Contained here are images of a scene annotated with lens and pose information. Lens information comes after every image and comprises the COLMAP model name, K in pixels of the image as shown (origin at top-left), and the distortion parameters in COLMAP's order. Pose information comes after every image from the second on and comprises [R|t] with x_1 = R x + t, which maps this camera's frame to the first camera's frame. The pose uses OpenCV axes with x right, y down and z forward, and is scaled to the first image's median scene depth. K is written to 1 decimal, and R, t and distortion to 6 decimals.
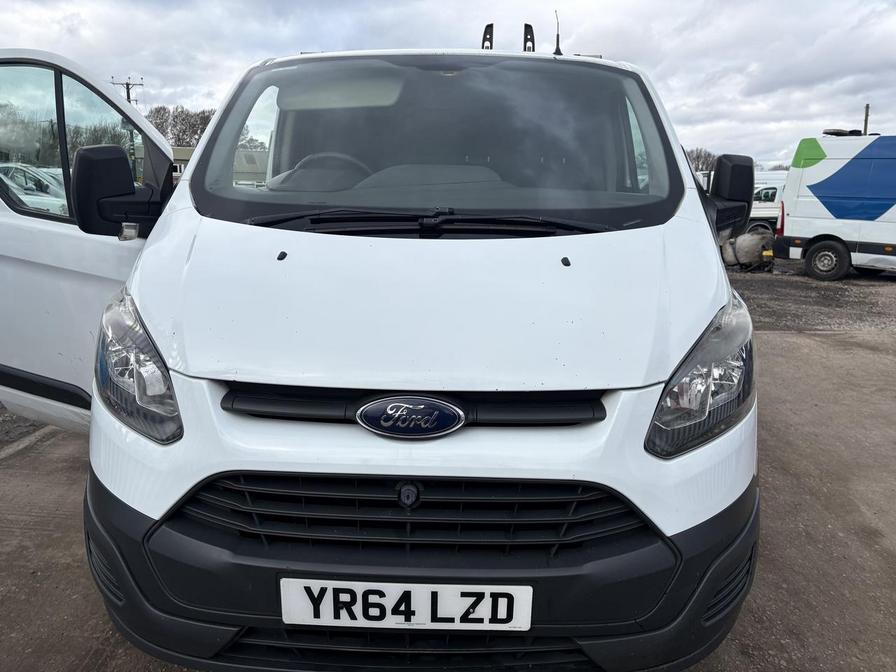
lens RADIAL K [[645.2, 0, 448.0], [0, 645.2, 336.0], [0, 0, 1]] dist [0.040585, -0.000063]
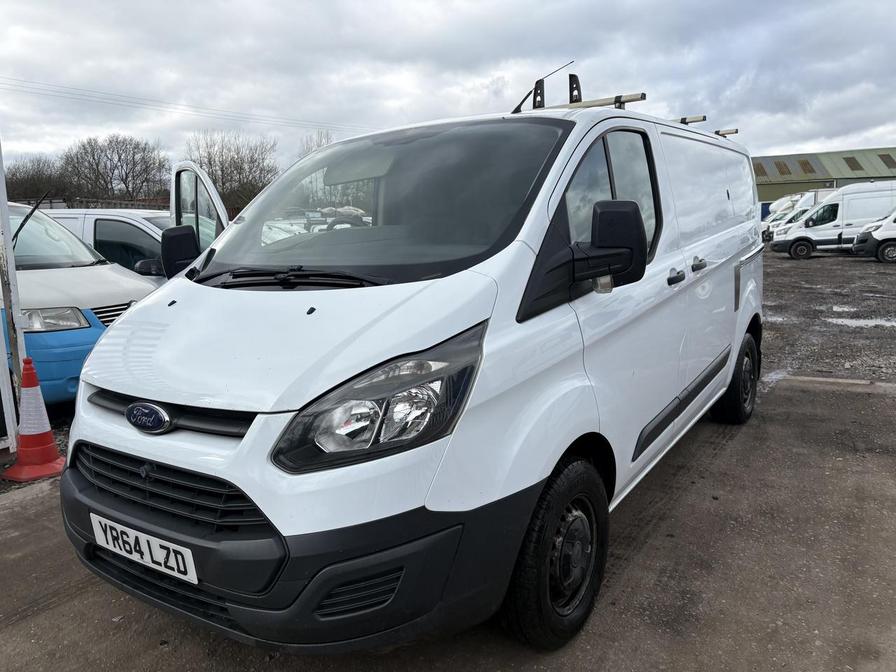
lens RADIAL K [[645.2, 0, 448.0], [0, 645.2, 336.0], [0, 0, 1]] dist [0.040585, -0.000063]
pose [[0.852862, 0.040941, -0.520528, 1.226580], [-0.062512, 0.997757, -0.023946, -0.061310], [0.518380, 0.052962, 0.853509, 0.084378]]
